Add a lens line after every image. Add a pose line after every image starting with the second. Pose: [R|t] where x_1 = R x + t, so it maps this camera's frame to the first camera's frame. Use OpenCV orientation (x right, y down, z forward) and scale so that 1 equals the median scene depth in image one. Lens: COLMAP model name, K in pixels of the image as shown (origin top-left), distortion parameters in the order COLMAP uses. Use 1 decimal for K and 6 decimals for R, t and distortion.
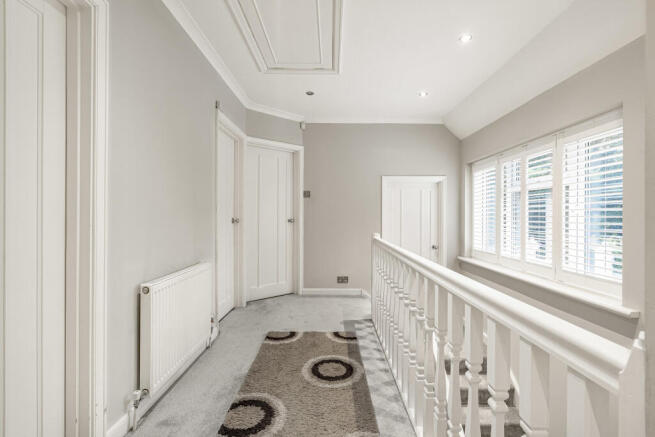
lens RADIAL K [[300.9, 0, 328.5], [0, 300.9, 215.6], [0, 0, 1]] dist [0.001096, -0.000043]
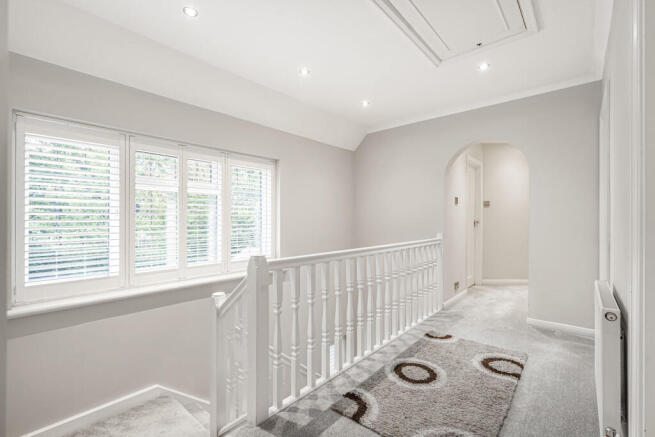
lens RADIAL K [[300.9, 0, 329.1], [0, 300.9, 217.6], [0, 0, 1]] dist [0.001096, -0.000043]
pose [[-0.769942, -0.003849, 0.638102, -0.393750], [-0.000401, 0.999985, 0.005549, -0.016835], [-0.638114, 0.004016, -0.769932, 1.882900]]
